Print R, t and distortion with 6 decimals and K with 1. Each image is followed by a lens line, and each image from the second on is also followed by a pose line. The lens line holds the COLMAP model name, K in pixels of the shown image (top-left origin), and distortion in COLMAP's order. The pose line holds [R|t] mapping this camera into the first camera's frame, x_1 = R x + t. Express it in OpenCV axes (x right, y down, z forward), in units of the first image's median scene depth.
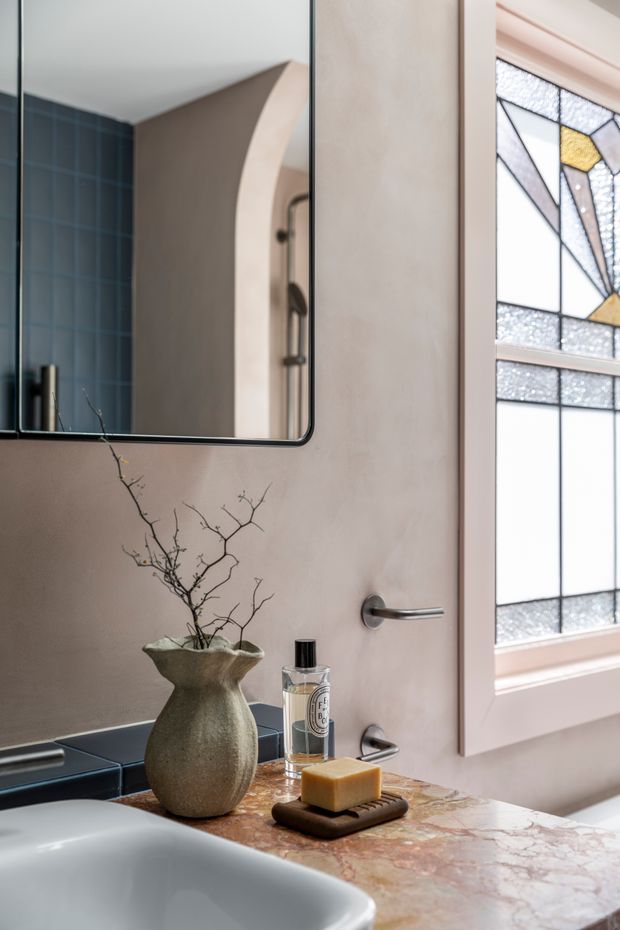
lens RADIAL K [[1101.0, 0, 308.7], [0, 1101.0, 465.1], [0, 0, 1]] dist [0.035088, 0.000000]
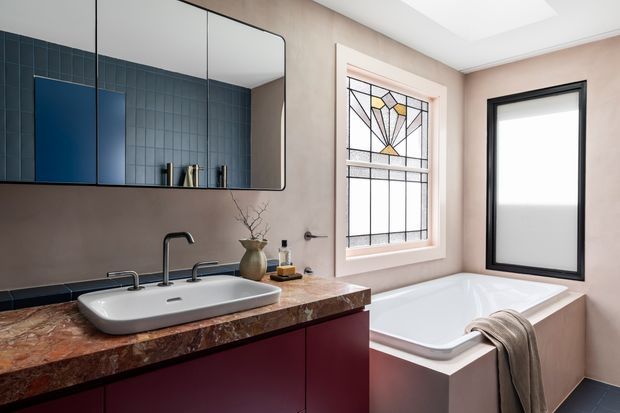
lens RADIAL K [[392.8, 0, 311.5], [0, 392.8, 206.0], [0, 0, 1]] dist [-0.000014, -0.000131]
pose [[0.999661, -0.002470, -0.025917, 0.076851], [0.003059, 0.999738, 0.022687, 0.002896], [0.025854, -0.022759, 0.999407, -0.220130]]
